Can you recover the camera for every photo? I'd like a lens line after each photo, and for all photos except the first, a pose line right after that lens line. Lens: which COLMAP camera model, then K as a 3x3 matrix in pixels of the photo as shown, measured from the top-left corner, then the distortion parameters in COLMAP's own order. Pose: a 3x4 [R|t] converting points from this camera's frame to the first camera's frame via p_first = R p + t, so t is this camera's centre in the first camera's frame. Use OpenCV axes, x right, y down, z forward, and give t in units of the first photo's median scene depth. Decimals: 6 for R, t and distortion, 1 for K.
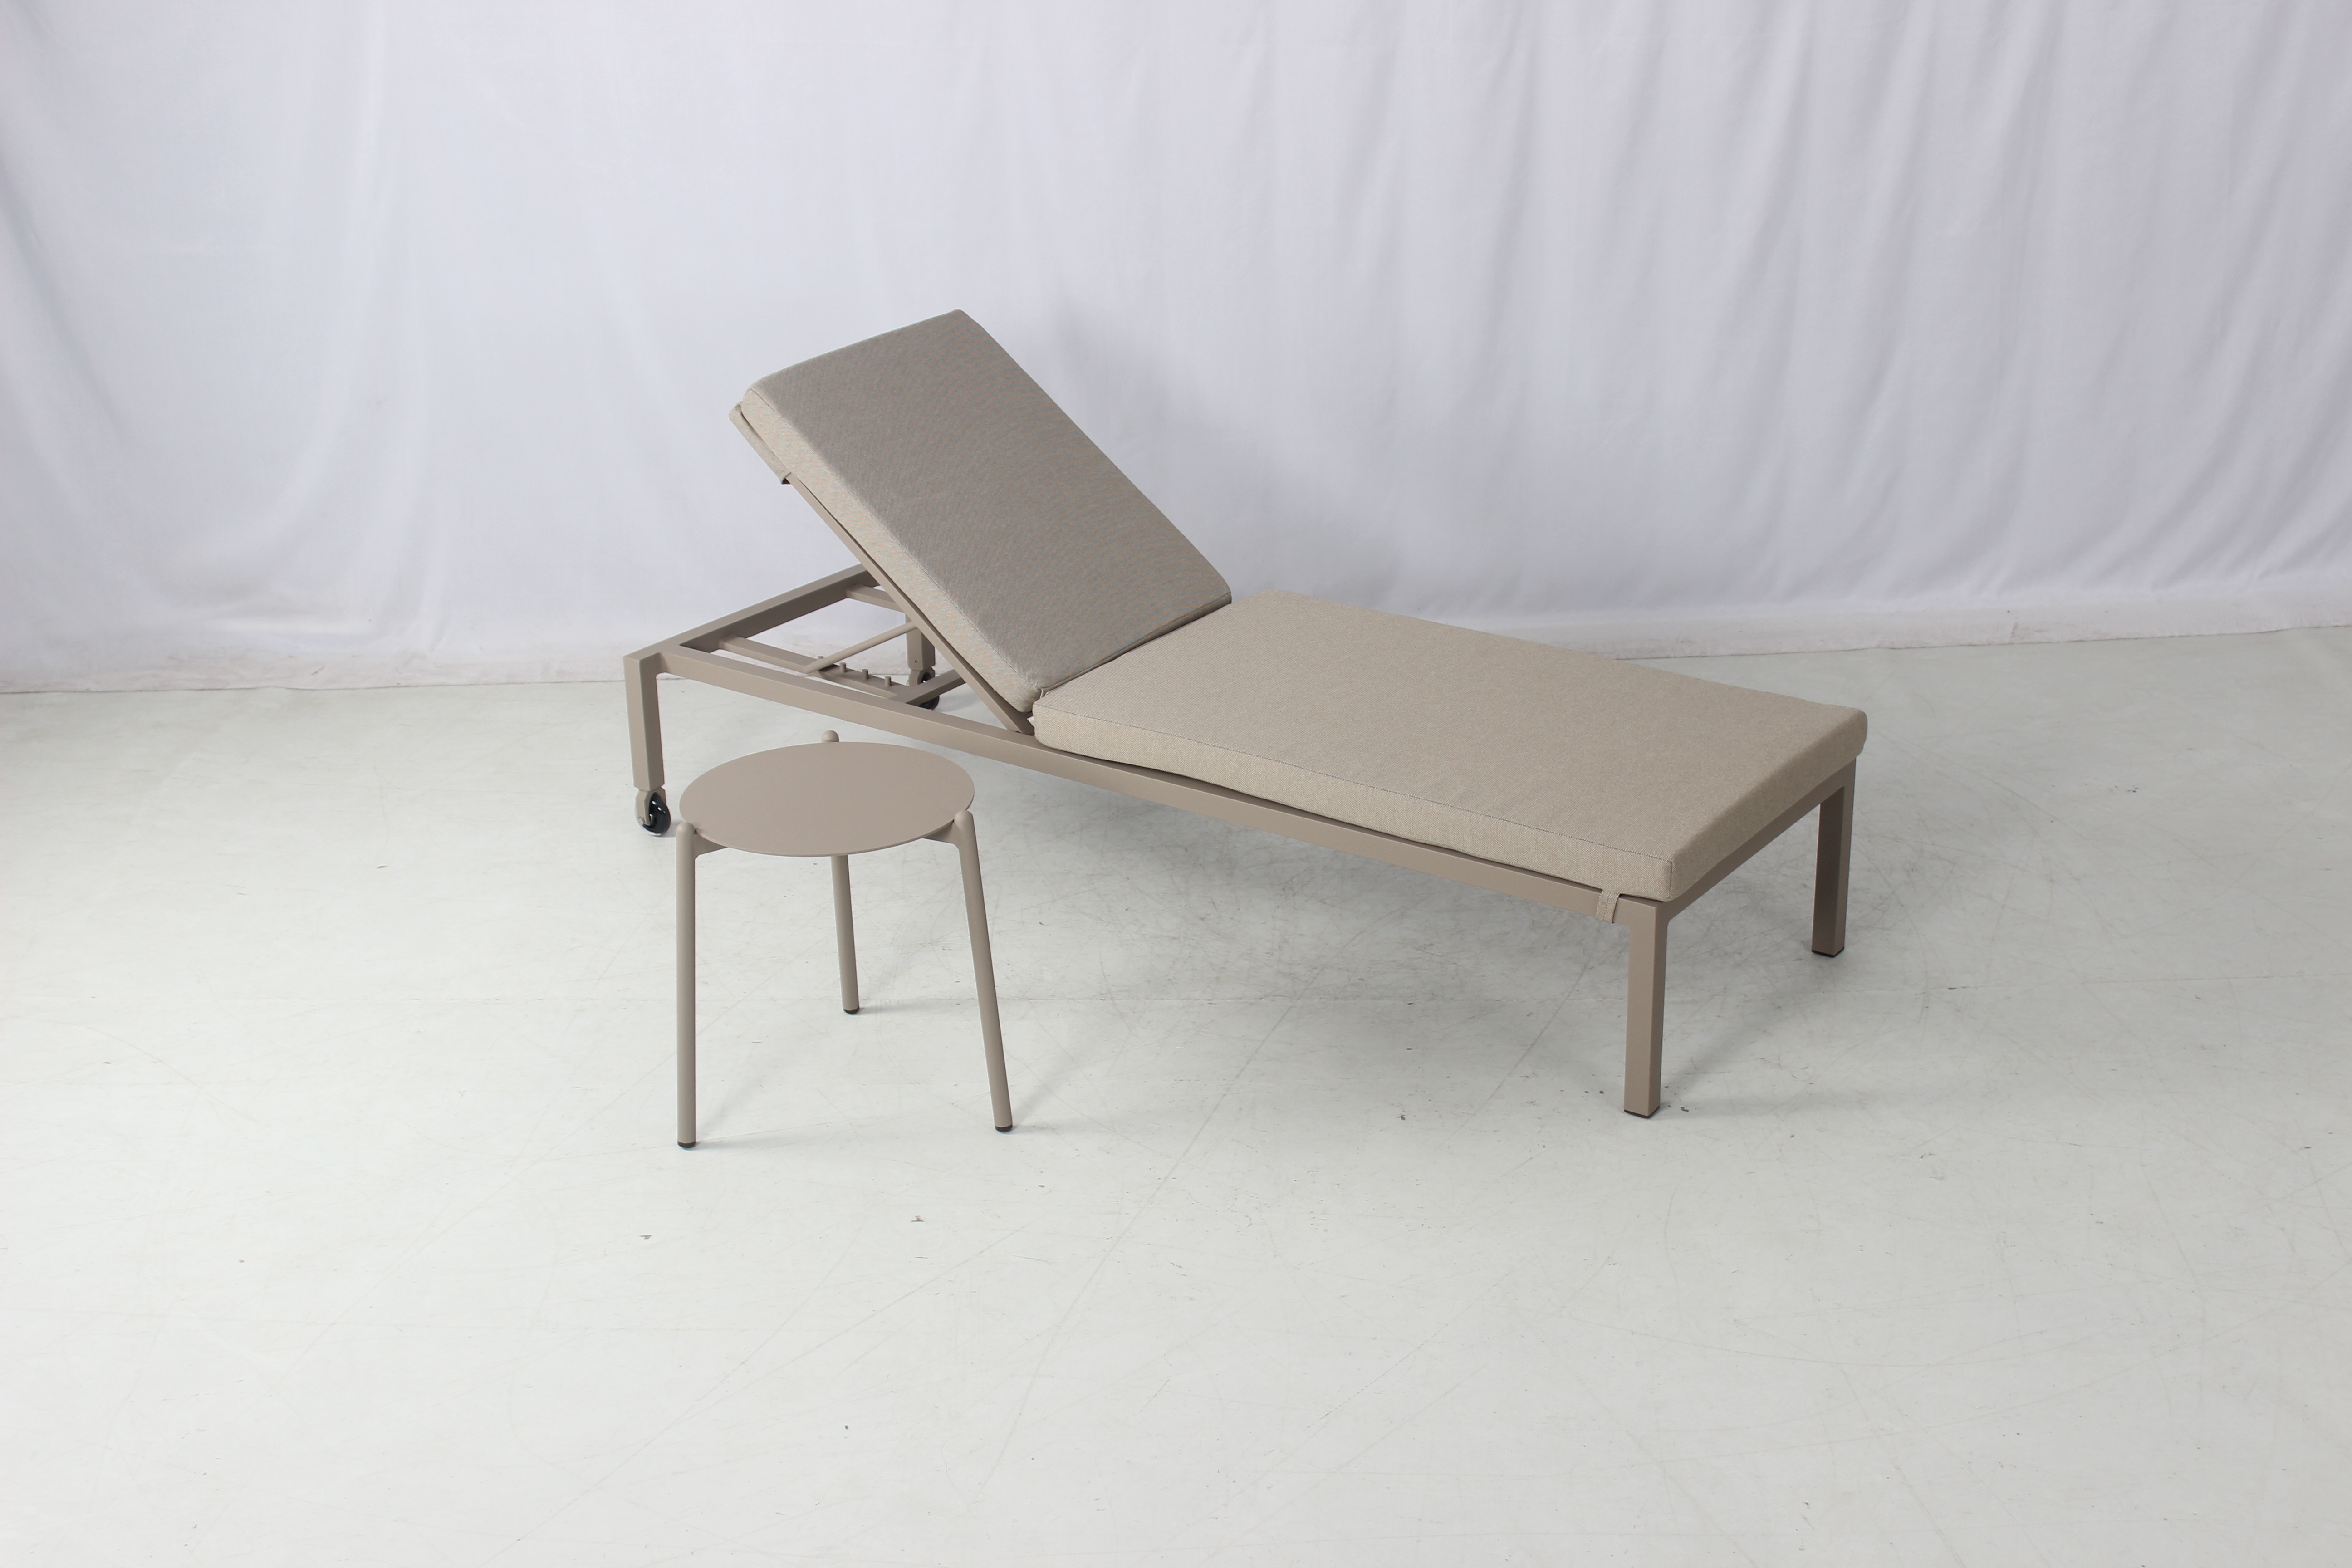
lens RADIAL K [[3076.1, 0, 1176.0], [0, 3076.1, 784.0], [0, 0, 1]] dist [-0.033592, 0.029870]
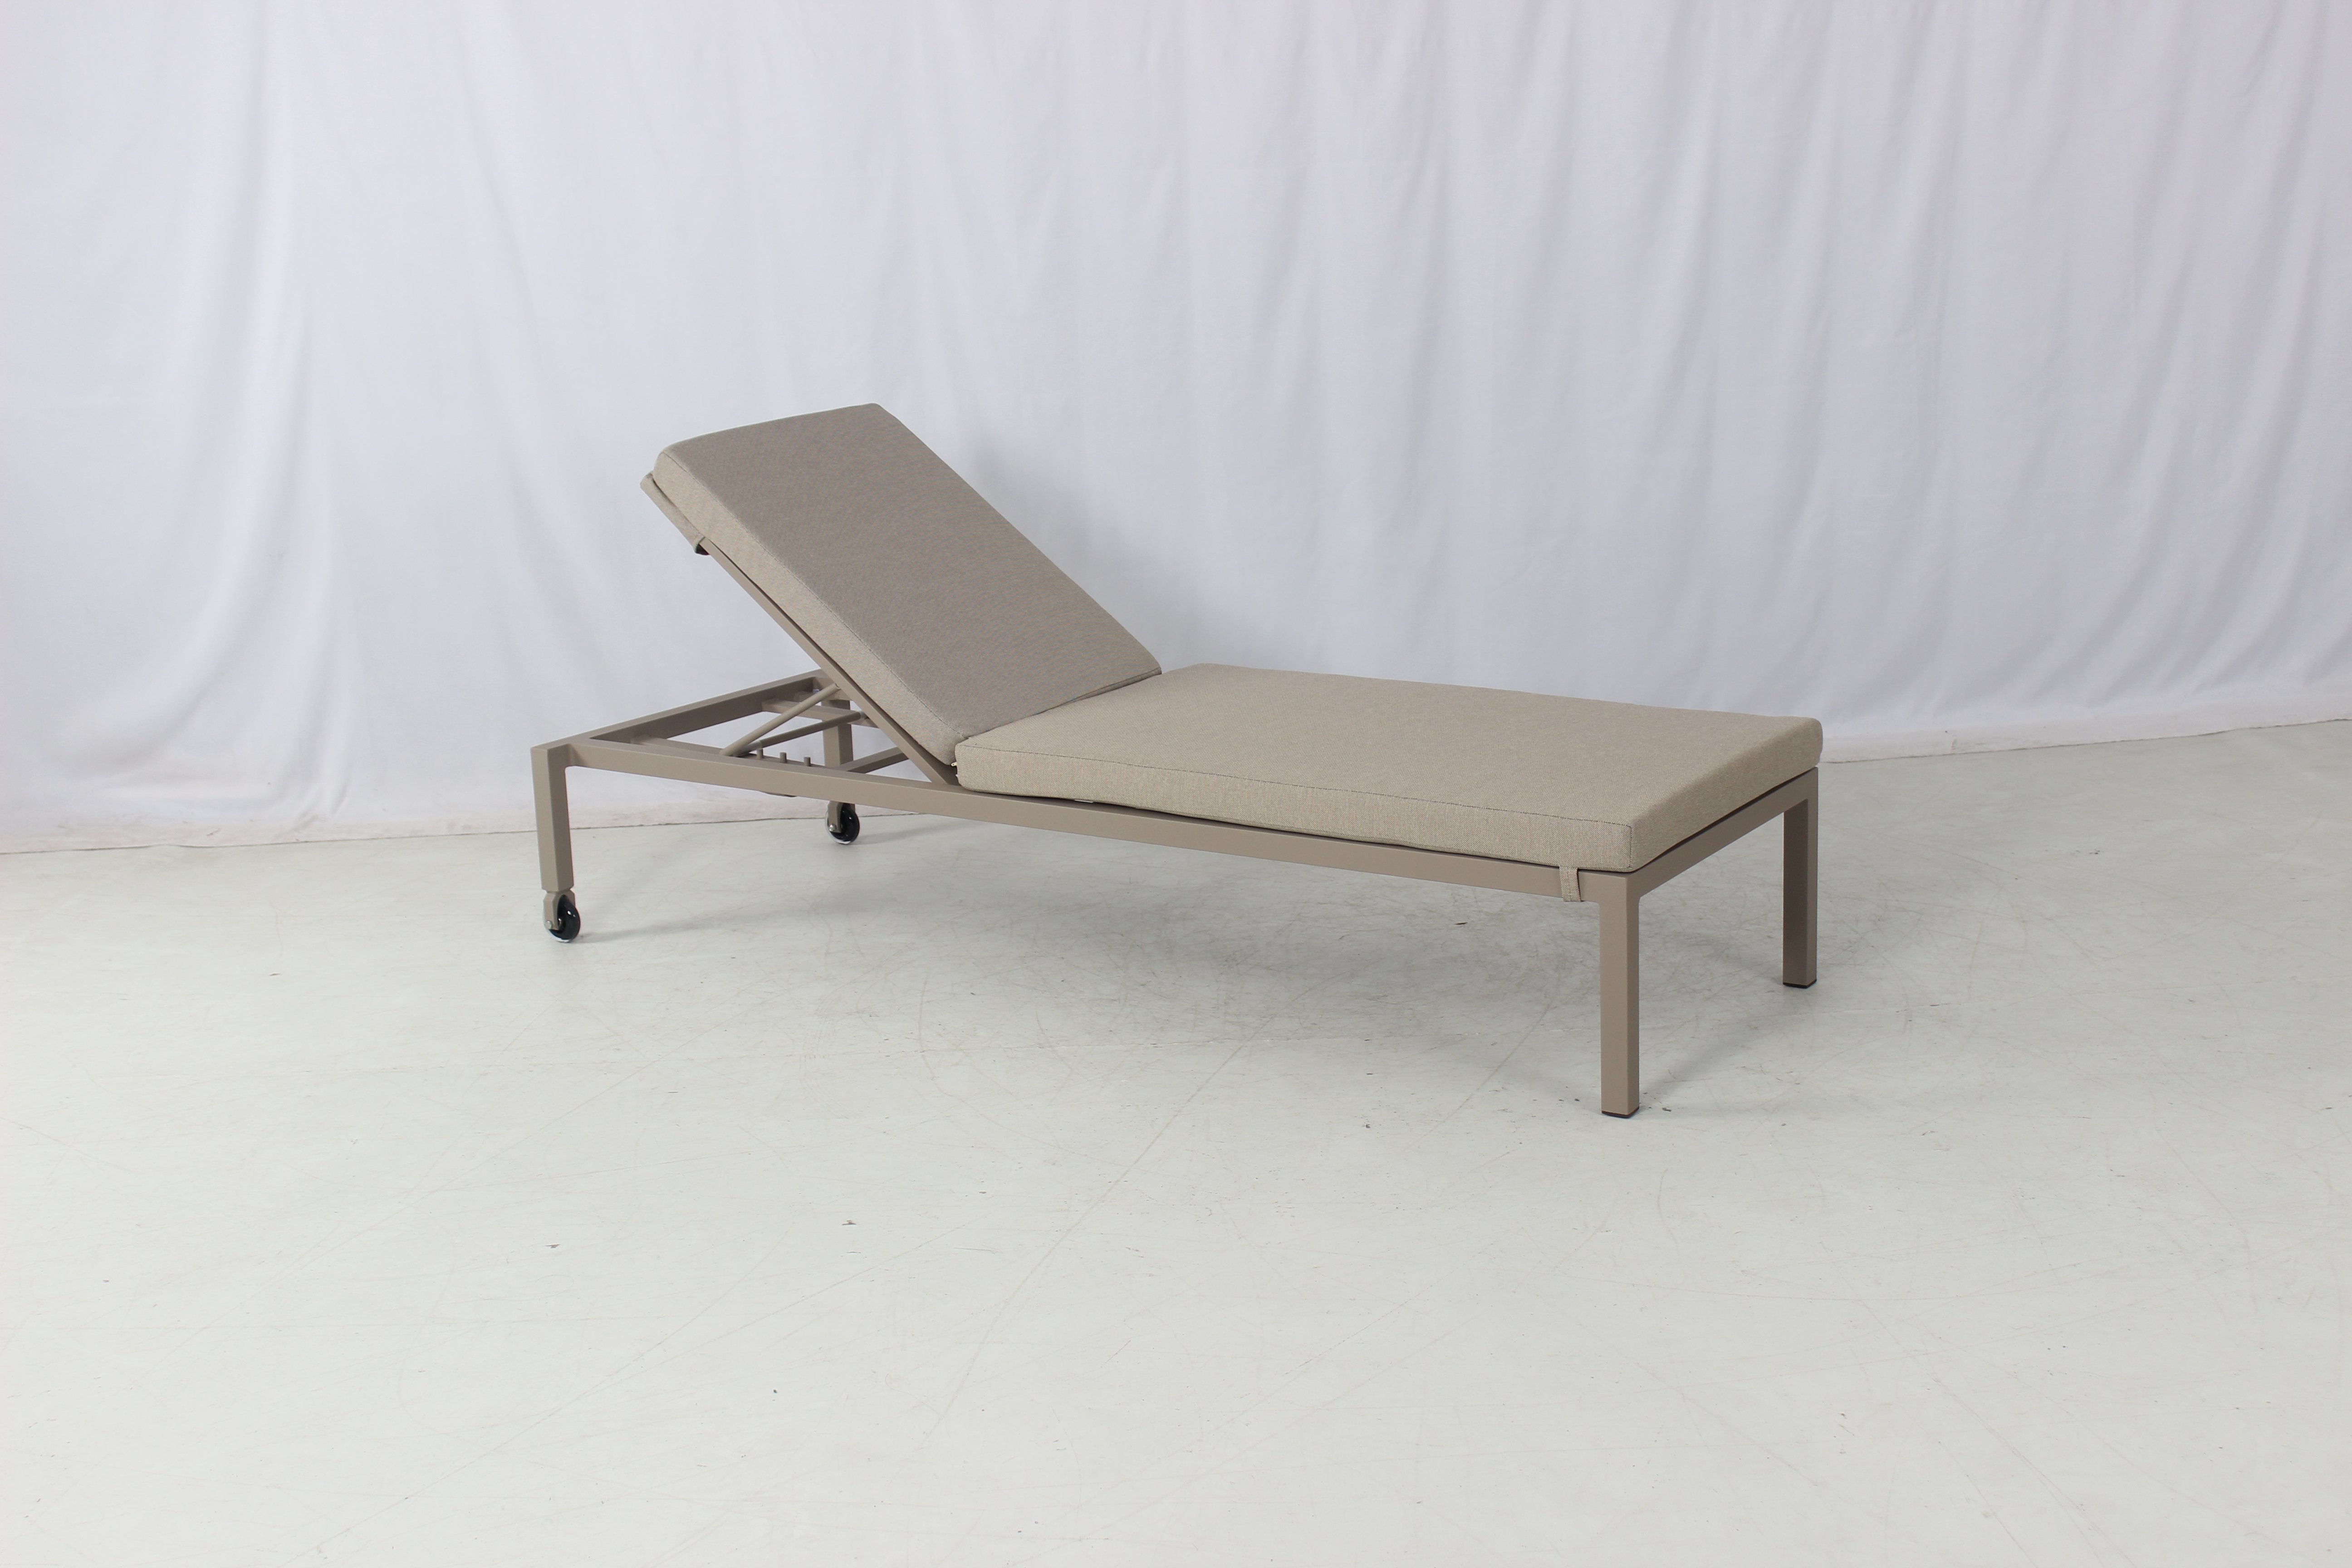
lens RADIAL K [[3006.1, 0, 1176.0], [0, 3006.1, 784.0], [0, 0, 1]] dist [-0.037488, 0.019927]
pose [[0.999079, -0.026812, 0.033491, -0.010713], [0.031686, 0.987448, -0.154735, 0.127891], [-0.028922, 0.155654, 0.987388, 0.073962]]
